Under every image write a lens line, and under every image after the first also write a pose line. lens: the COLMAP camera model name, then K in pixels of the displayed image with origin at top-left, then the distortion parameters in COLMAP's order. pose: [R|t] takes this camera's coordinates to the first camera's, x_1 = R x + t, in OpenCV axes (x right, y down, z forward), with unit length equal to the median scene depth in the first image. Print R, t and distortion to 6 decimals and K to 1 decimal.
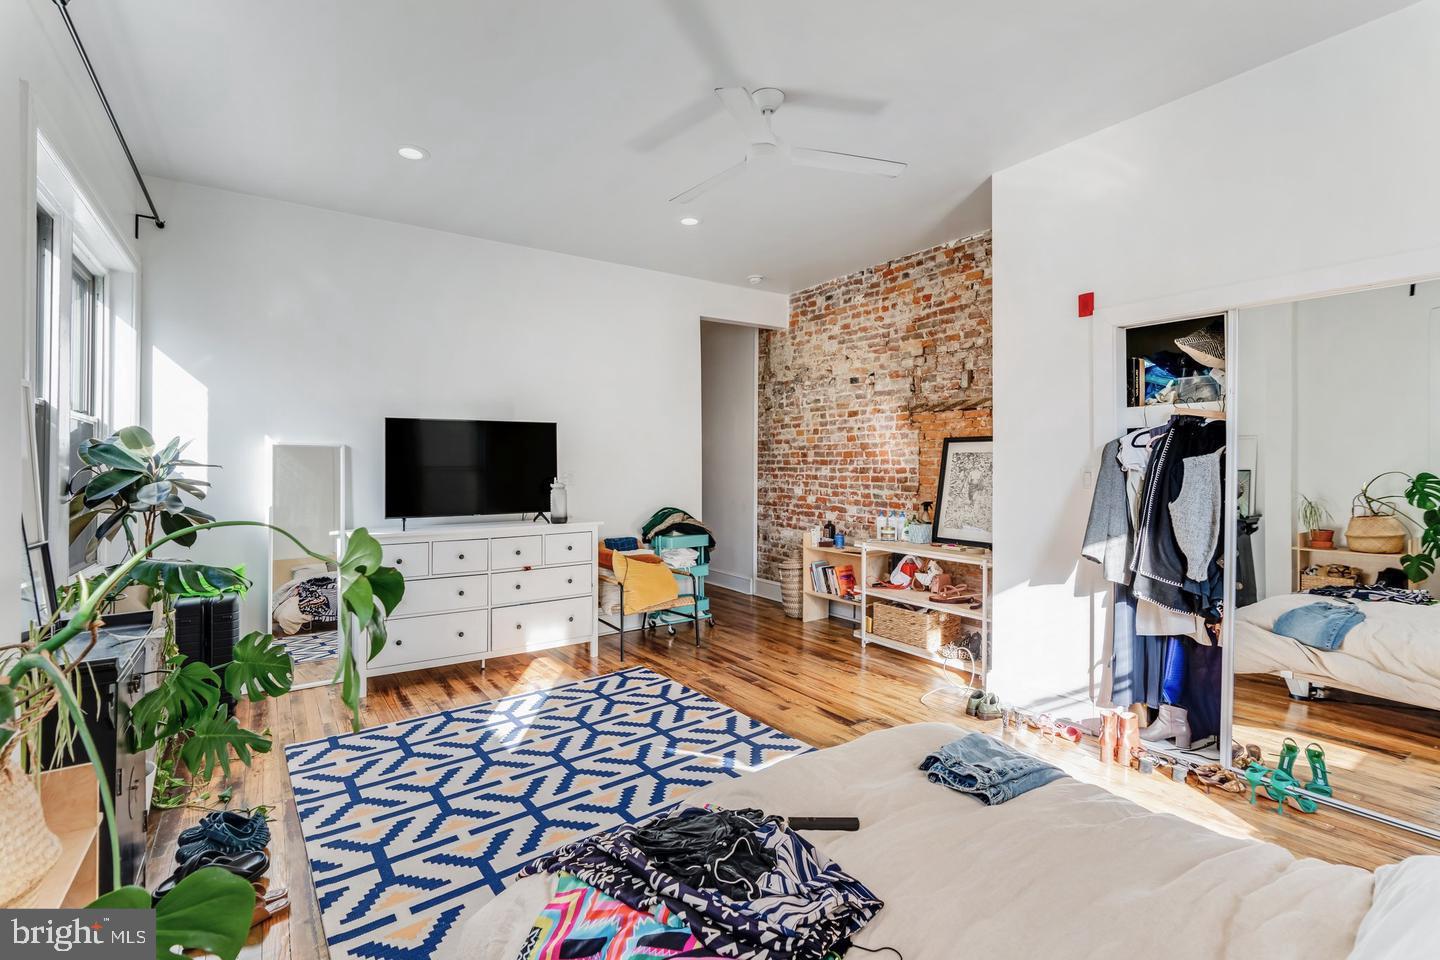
lens RADIAL K [[629.7, 0, 723.2], [0, 629.7, 469.3], [0, 0, 1]] dist [-0.000655, -0.000004]
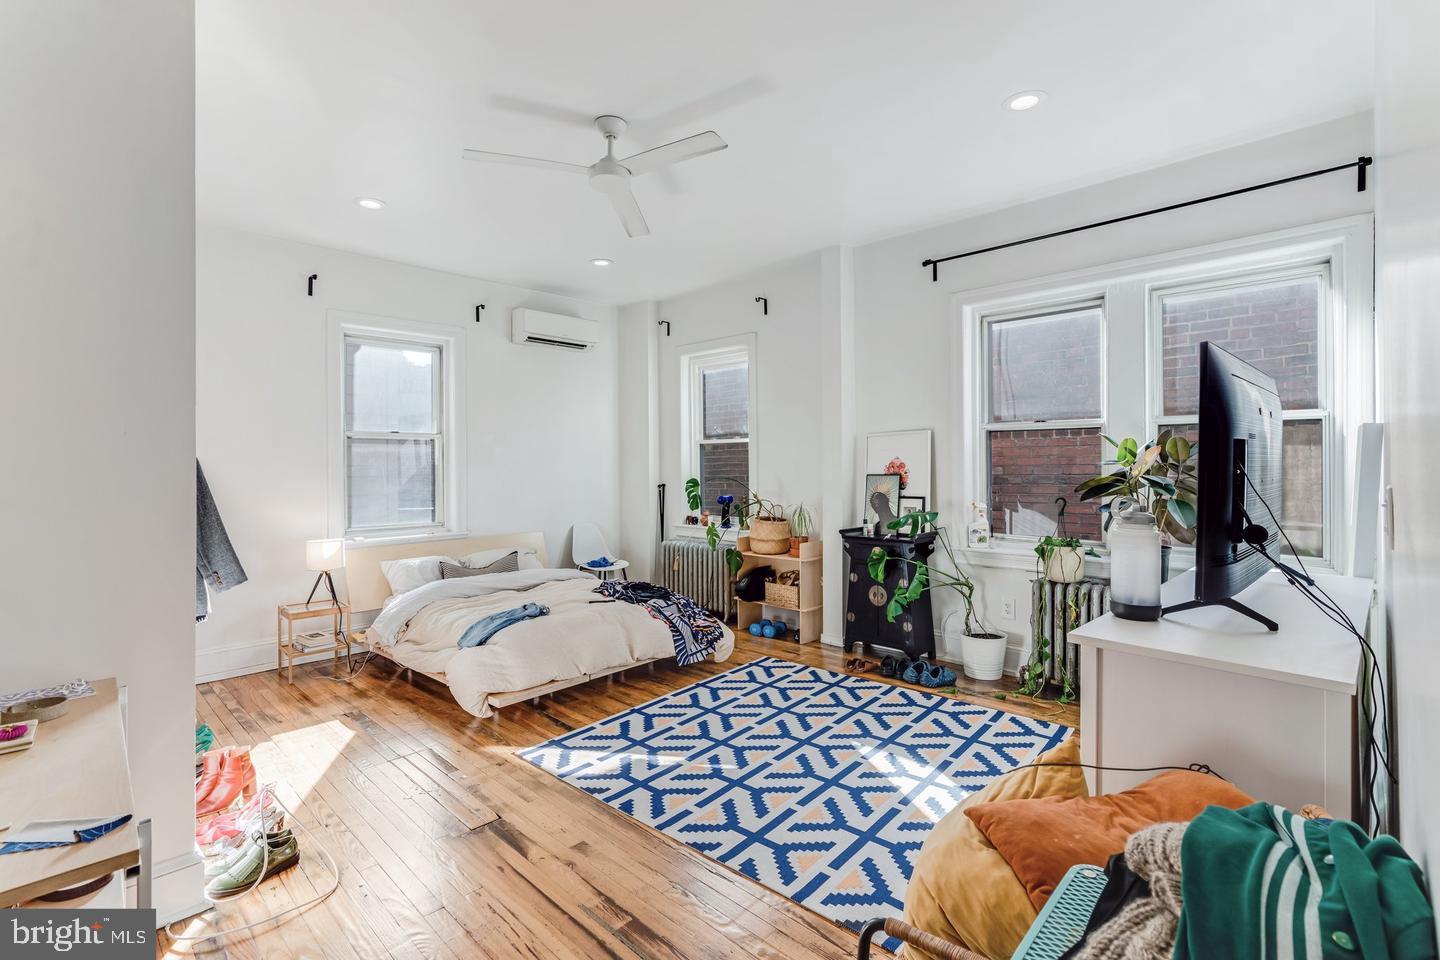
lens RADIAL K [[629.7, 0, 721.4], [0, 629.7, 474.3], [0, 0, 1]] dist [-0.000655, -0.000004]
pose [[-0.981367, 0.018773, -0.191221, 0.080313], [0.015789, 0.999729, 0.017121, -0.015468], [0.191491, 0.013783, -0.981398, 1.875649]]
